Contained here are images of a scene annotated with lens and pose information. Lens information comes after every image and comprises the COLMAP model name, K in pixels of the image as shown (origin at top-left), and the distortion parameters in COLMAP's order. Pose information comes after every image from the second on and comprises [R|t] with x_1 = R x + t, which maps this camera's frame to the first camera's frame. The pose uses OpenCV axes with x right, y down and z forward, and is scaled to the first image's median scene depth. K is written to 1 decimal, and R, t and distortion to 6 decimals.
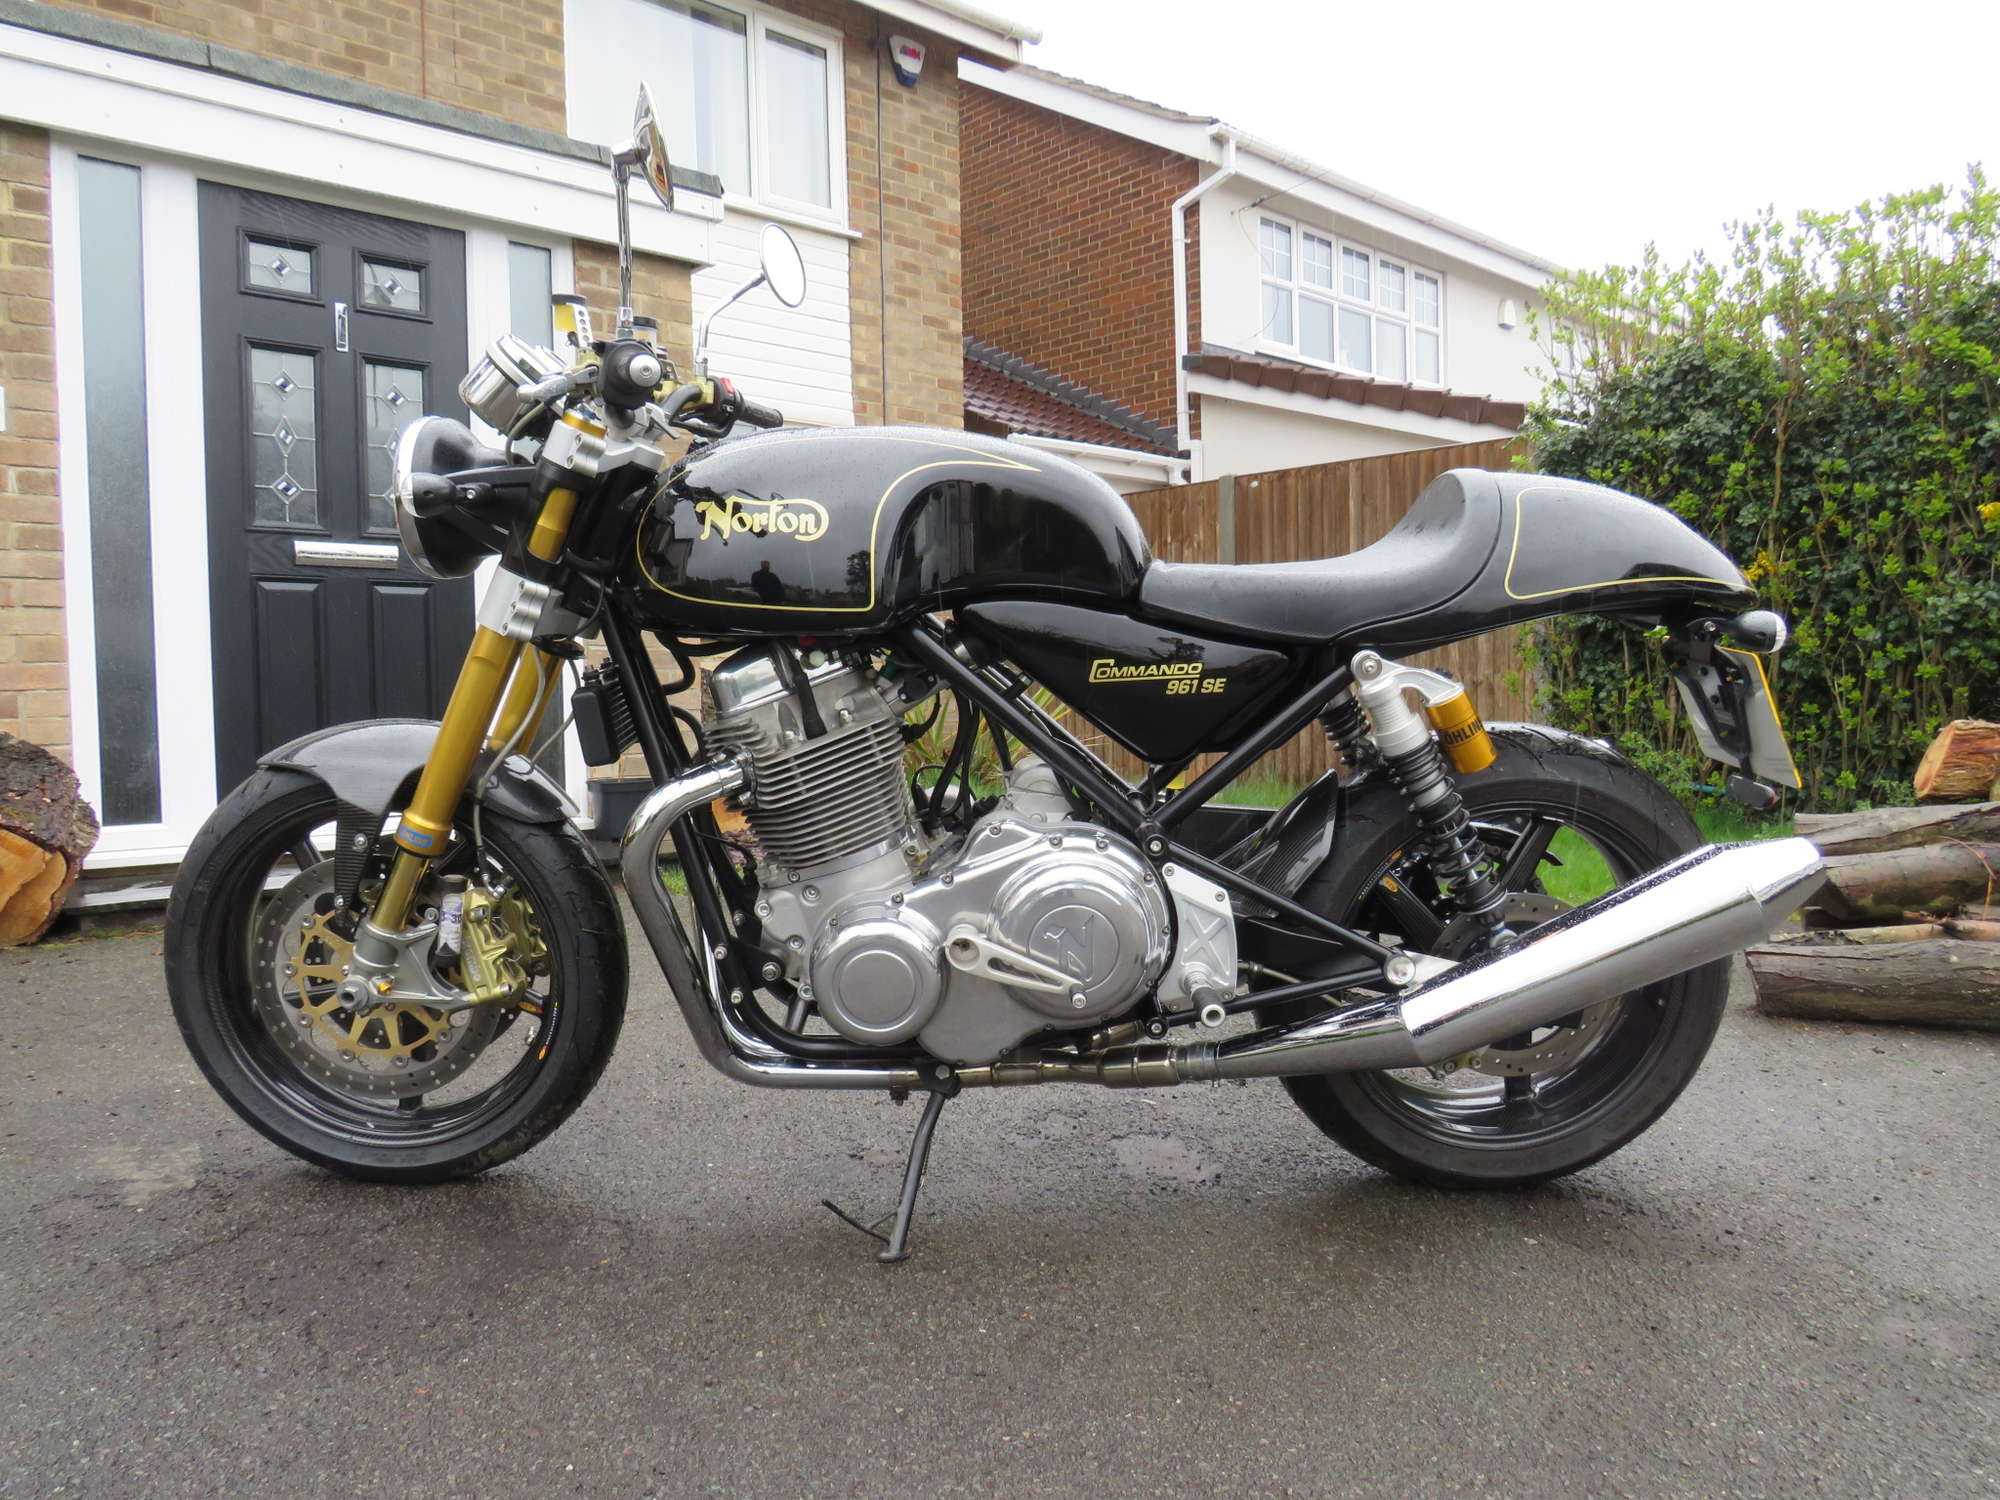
lens RADIAL K [[1412.6, 0, 1009.8], [0, 1412.6, 750.9], [0, 0, 1]] dist [-0.025476, 0.008550]
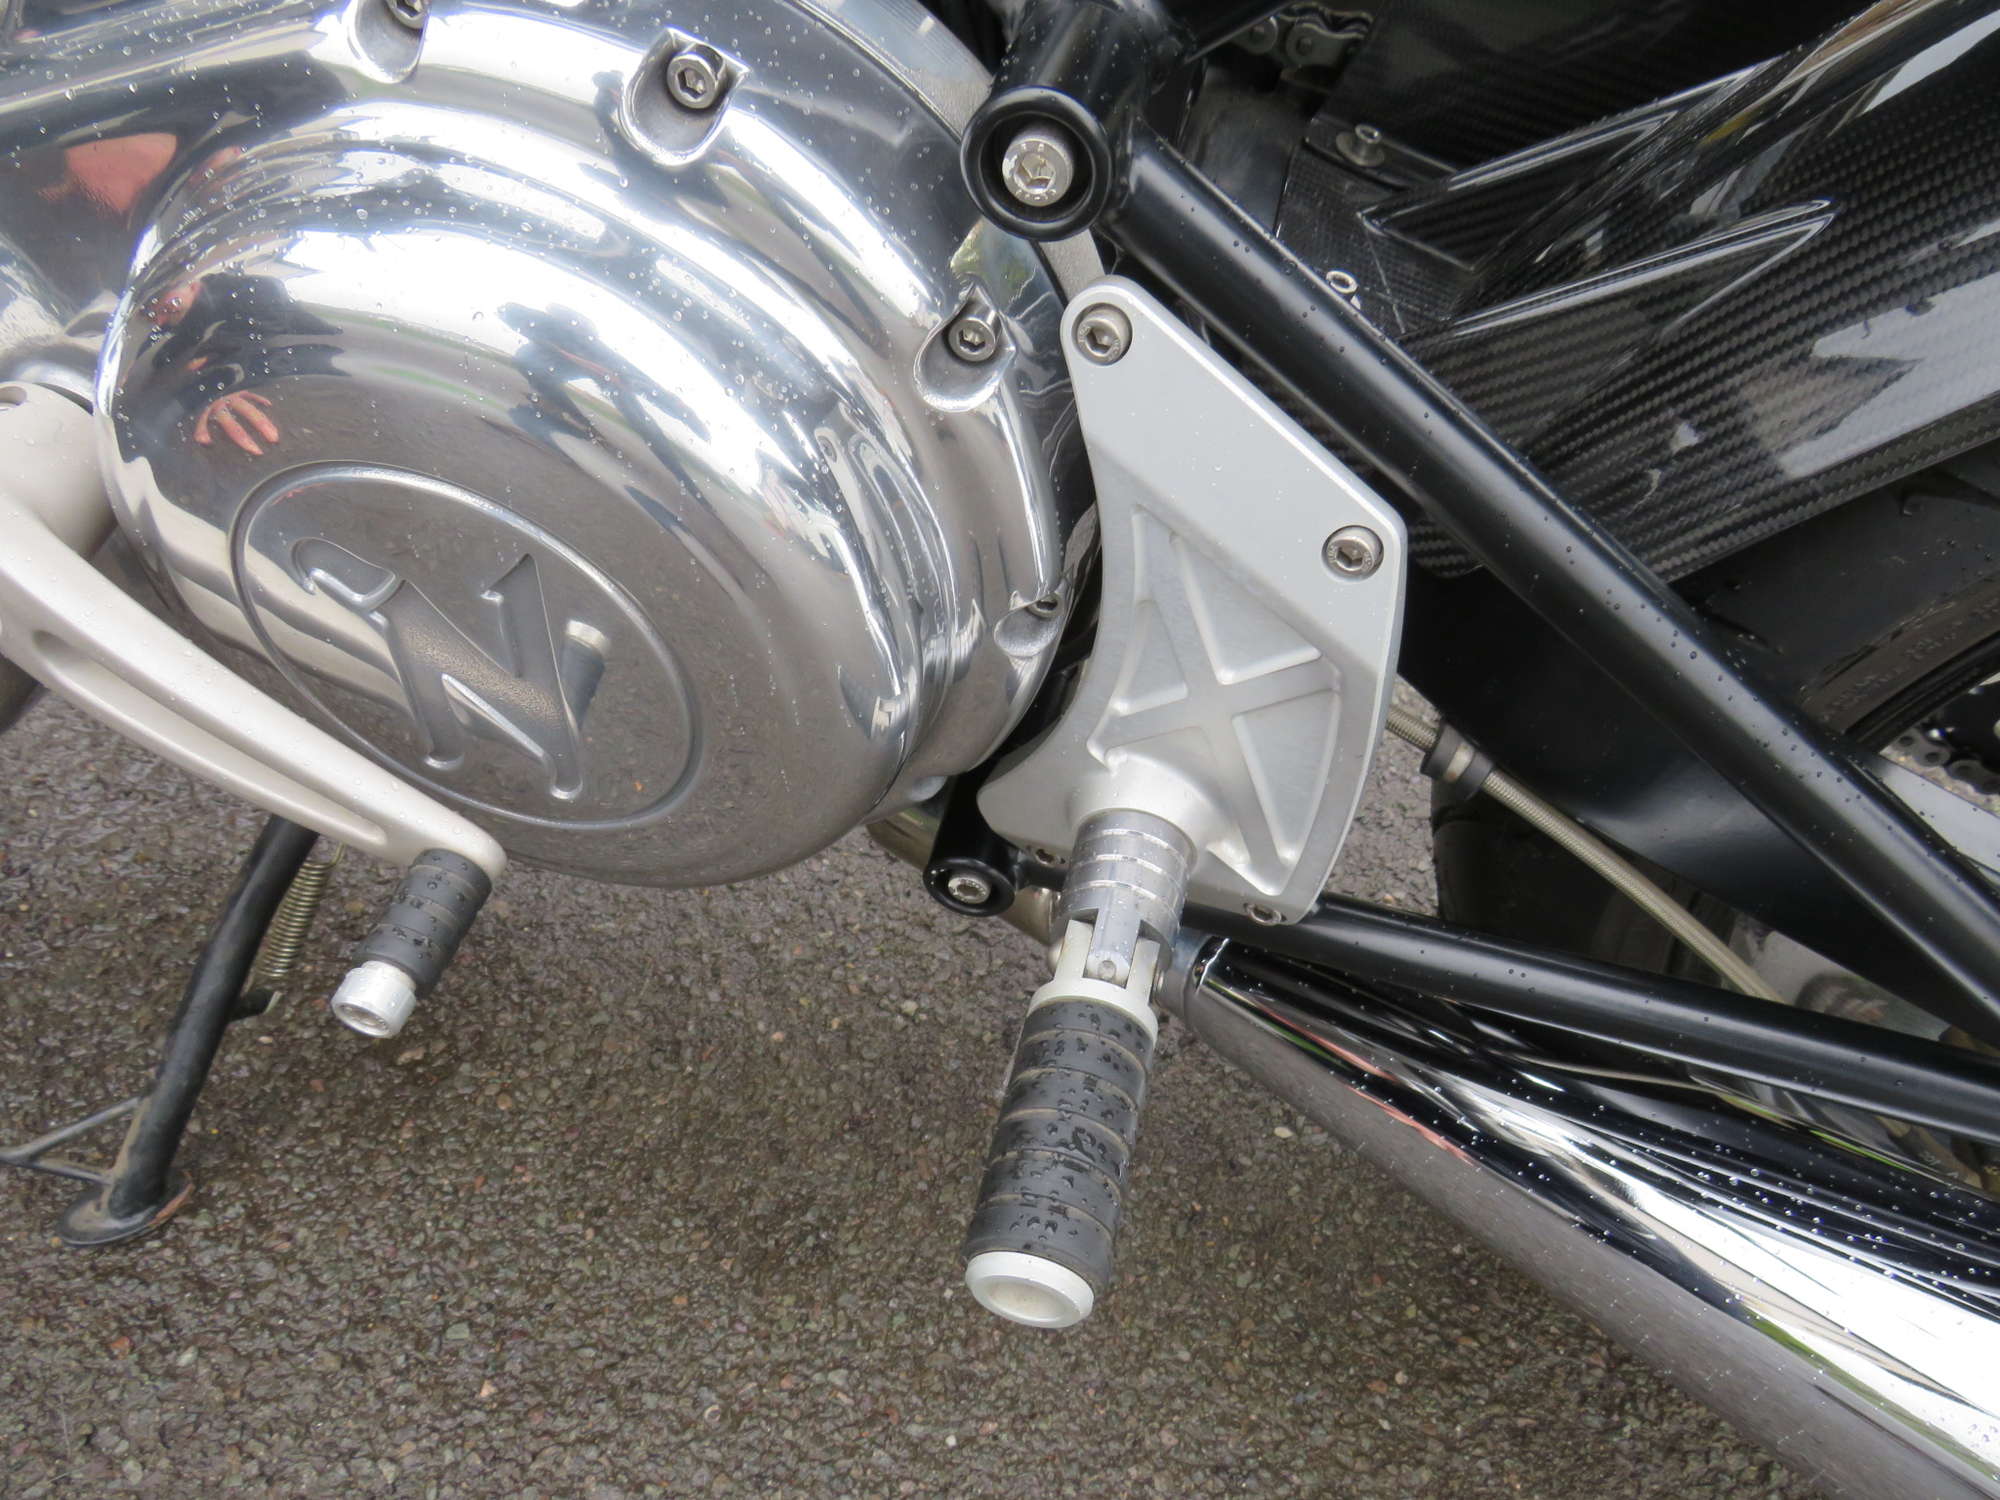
lens RADIAL K [[1402.7, 0, 998.2], [0, 1402.7, 735.6], [0, 0, 1]] dist [-0.024767, -0.007098]
pose [[0.964454, 0.250788, -0.083276, 0.124269], [-0.144235, 0.763651, 0.629311, 0.018501], [0.221418, -0.594930, 0.772679, 0.828559]]
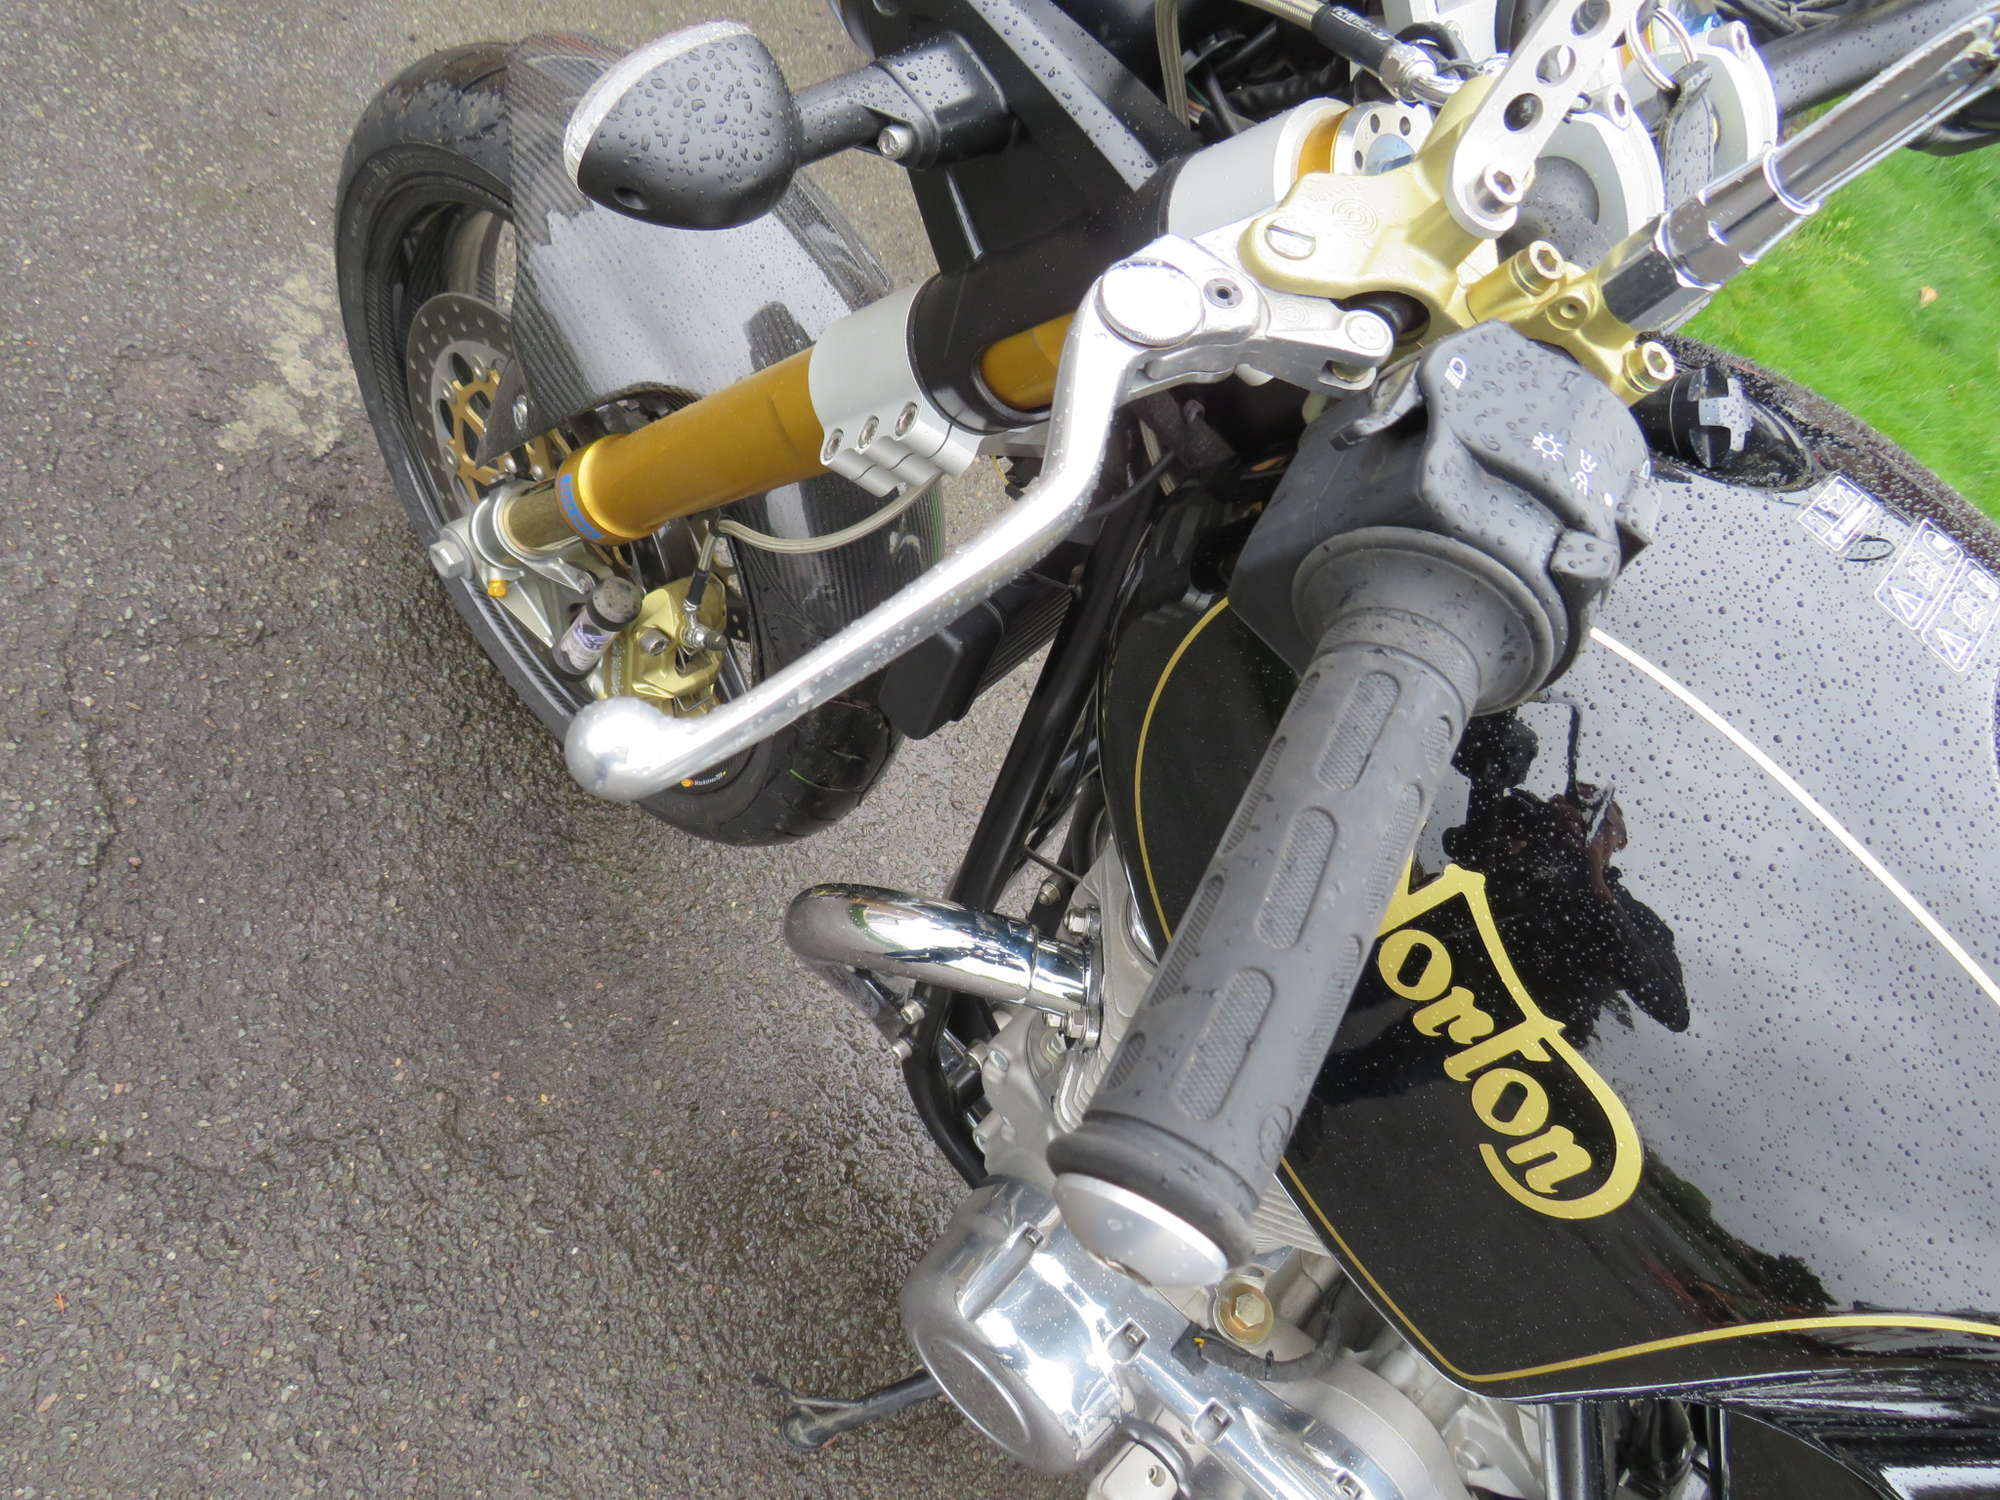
lens RADIAL K [[1390.6, 0, 1005.9], [0, 1390.6, 738.0], [0, 0, 1]] dist [-0.033838, -0.000781]
pose [[0.625437, 0.778245, -0.056238, -0.242435], [-0.511108, 0.463078, 0.724105, -0.319454], [0.589574, -0.424139, 0.687393, 0.719587]]
